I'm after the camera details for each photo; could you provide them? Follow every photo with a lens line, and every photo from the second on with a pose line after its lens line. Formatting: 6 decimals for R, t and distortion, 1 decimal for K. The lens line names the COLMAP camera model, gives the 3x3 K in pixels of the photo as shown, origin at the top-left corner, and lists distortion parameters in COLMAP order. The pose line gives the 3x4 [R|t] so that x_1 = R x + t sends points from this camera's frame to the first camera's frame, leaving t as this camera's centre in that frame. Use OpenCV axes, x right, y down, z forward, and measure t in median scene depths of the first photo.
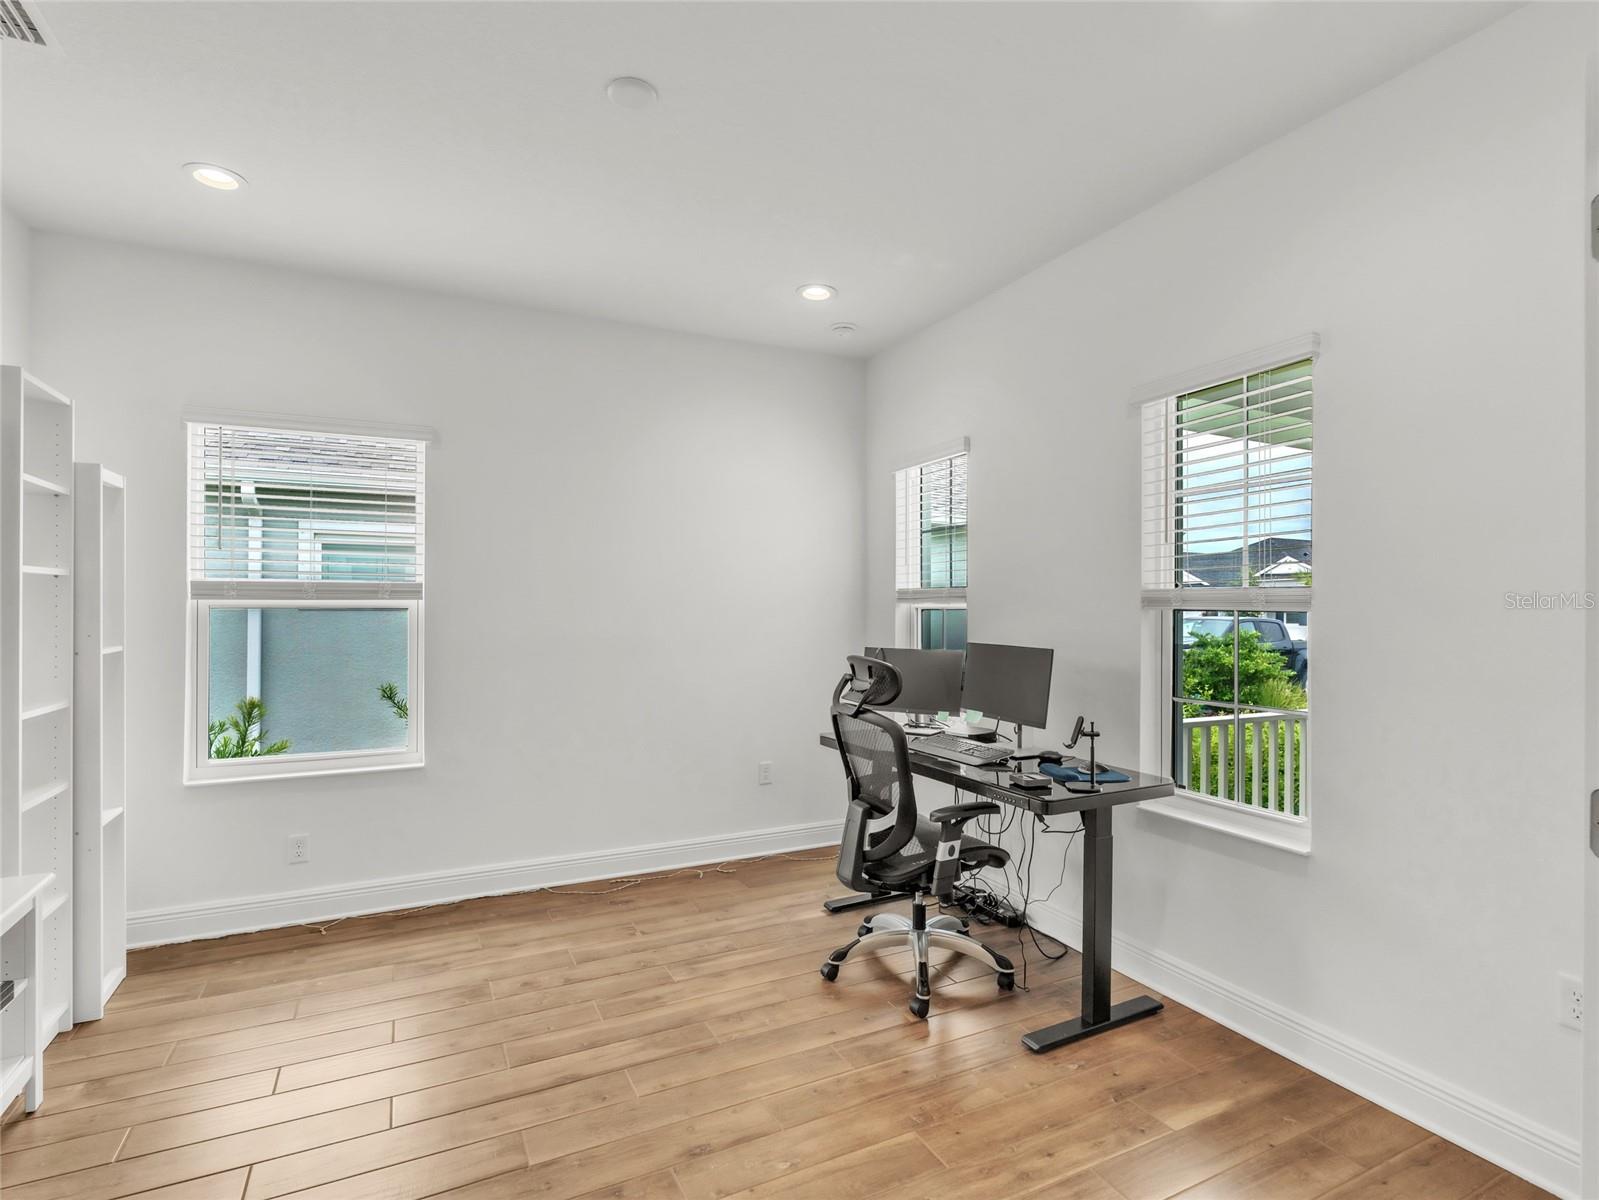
lens RADIAL K [[797.3, 0, 811.0], [0, 797.3, 625.0], [0, 0, 1]] dist [-0.007296, 0.001426]
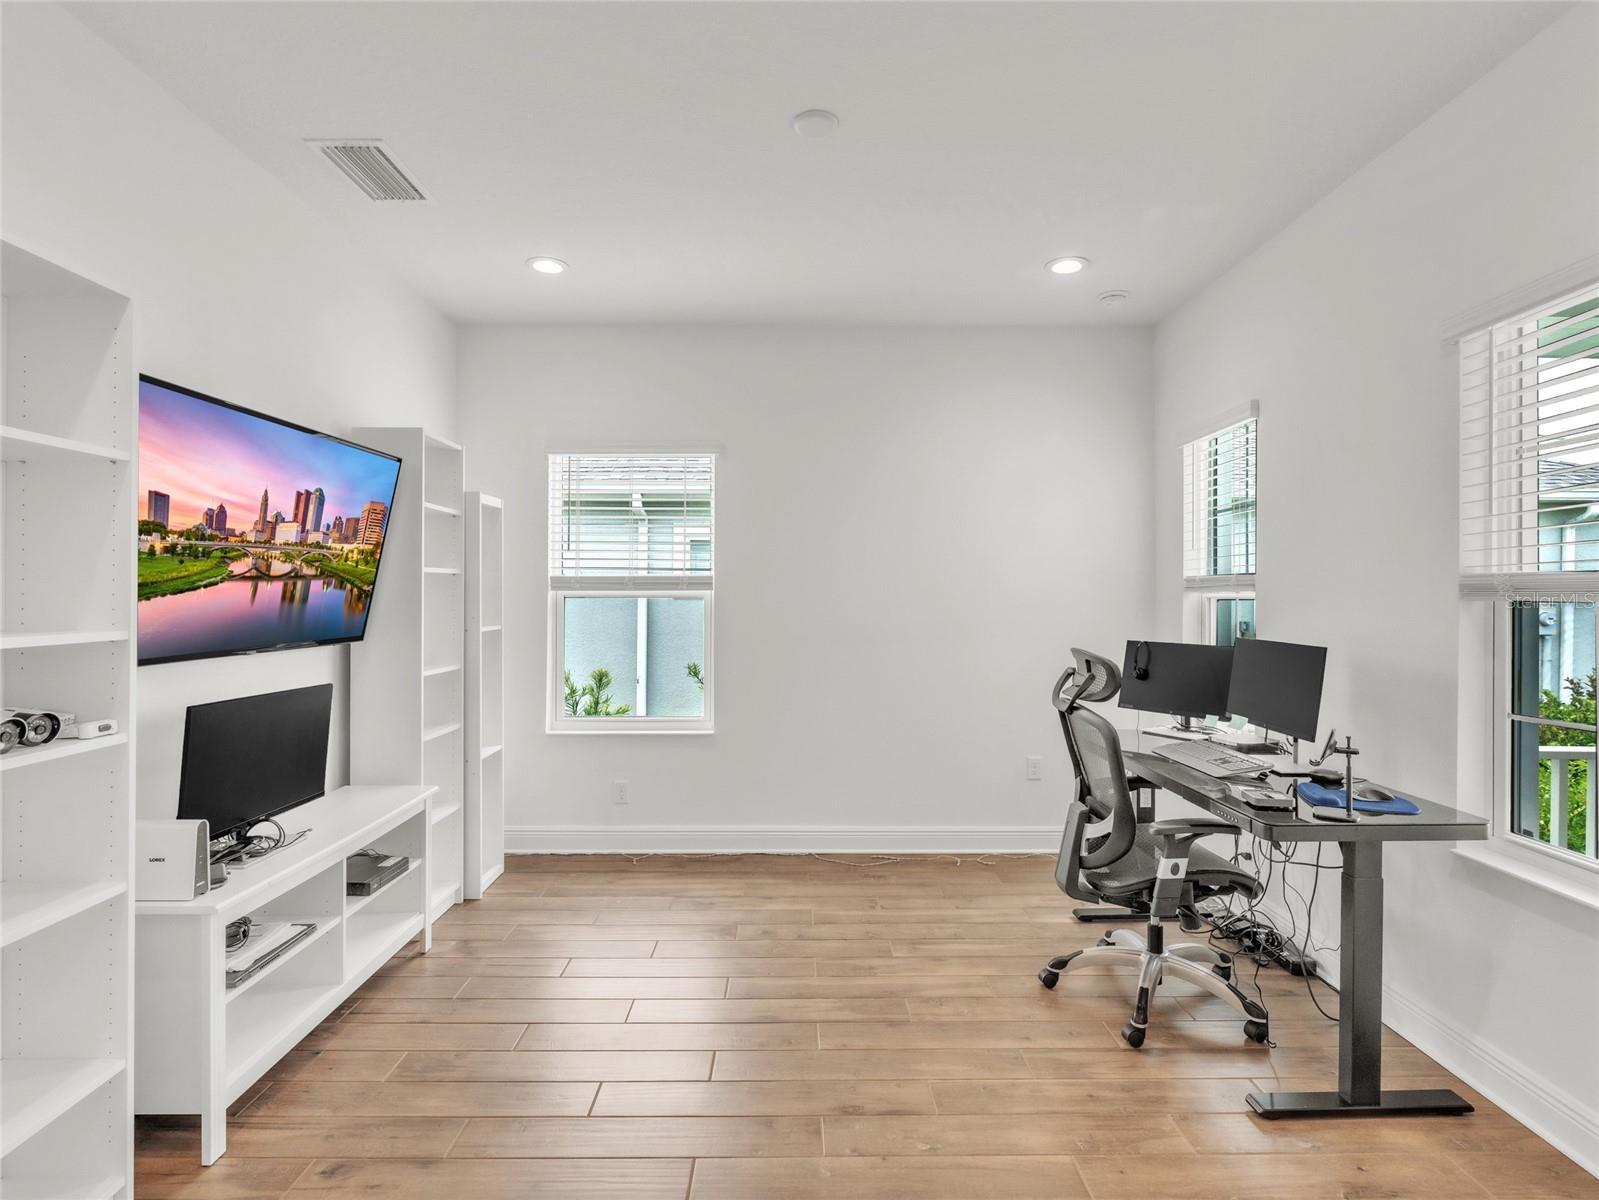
lens RADIAL K [[797.3, 0, 804.0], [0, 797.3, 615.1], [0, 0, 1]] dist [-0.007296, 0.001426]
pose [[0.899210, 0.010296, -0.437396, 0.166619], [-0.009902, 0.999946, 0.003181, -0.000520], [0.437405, 0.001470, 0.899263, 0.011779]]
